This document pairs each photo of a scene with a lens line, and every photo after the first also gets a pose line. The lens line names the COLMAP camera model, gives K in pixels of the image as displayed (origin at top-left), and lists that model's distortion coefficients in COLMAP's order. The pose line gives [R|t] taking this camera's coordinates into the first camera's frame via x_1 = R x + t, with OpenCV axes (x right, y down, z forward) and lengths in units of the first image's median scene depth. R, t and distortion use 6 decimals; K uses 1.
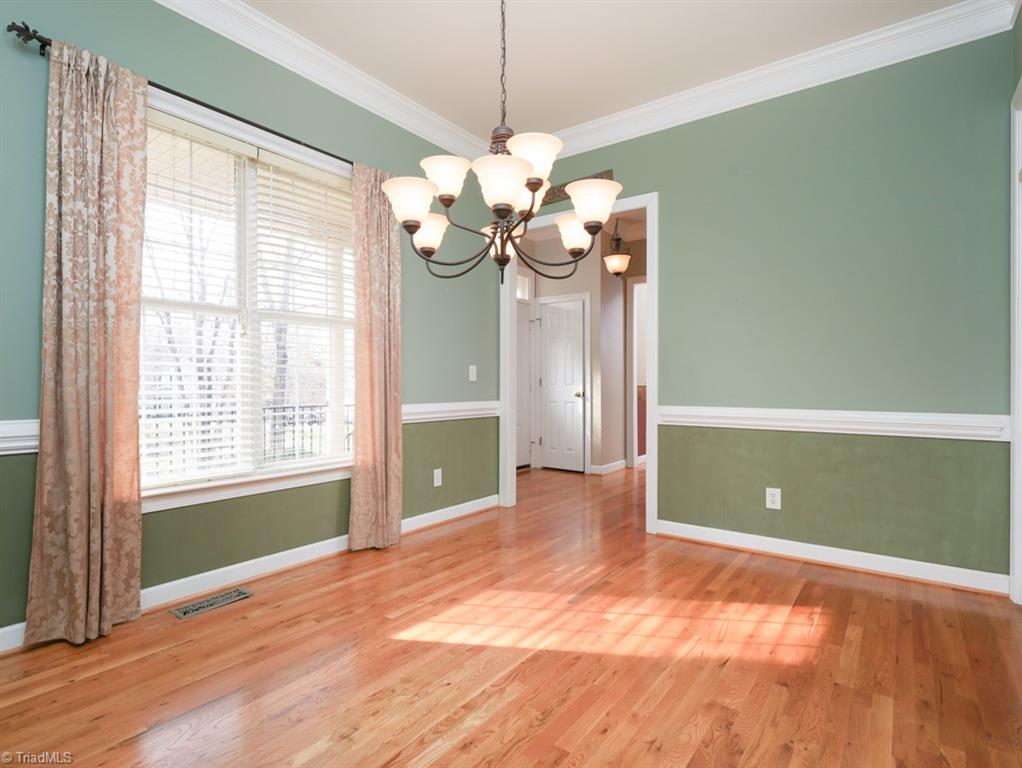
lens RADIAL K [[537.5, 0, 511.0], [0, 537.5, 384.0], [0, 0, 1]] dist [-0.002352, -0.000905]
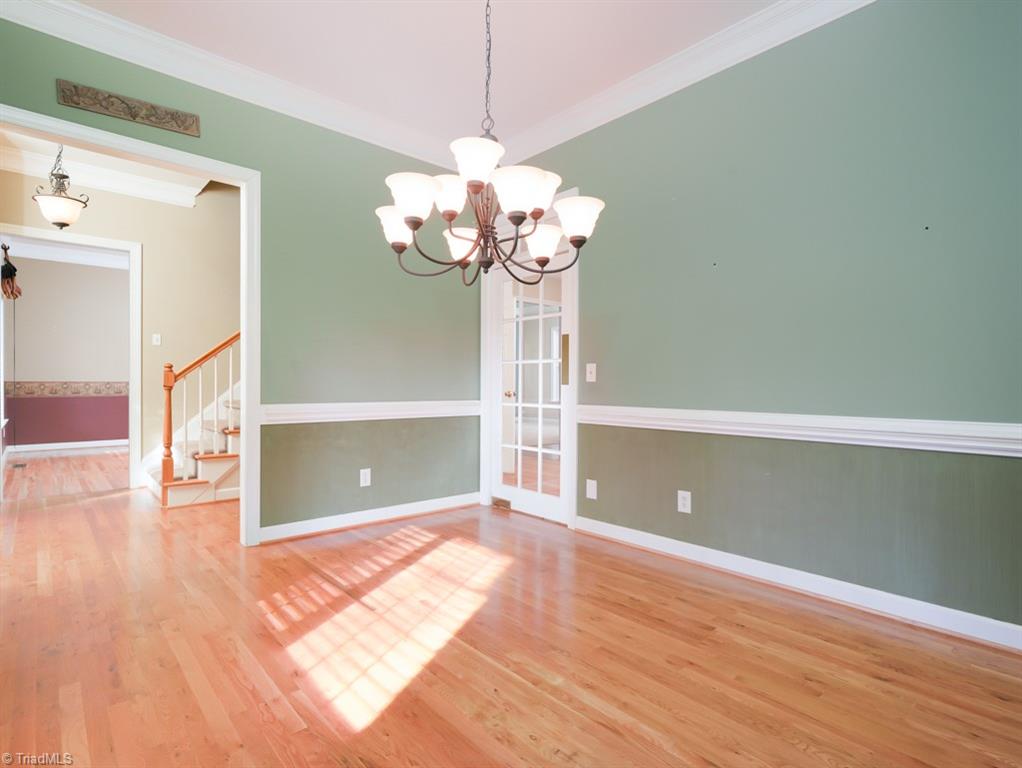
lens RADIAL K [[525.7, 0, 512.3], [0, 525.7, 389.7], [0, 0, 1]] dist [0.001284, 0.000408]
pose [[0.203326, -0.011692, 0.979041, -0.930445], [-0.004548, 0.999907, 0.012885, -0.001371], [-0.979100, -0.007073, 0.203254, 0.692815]]
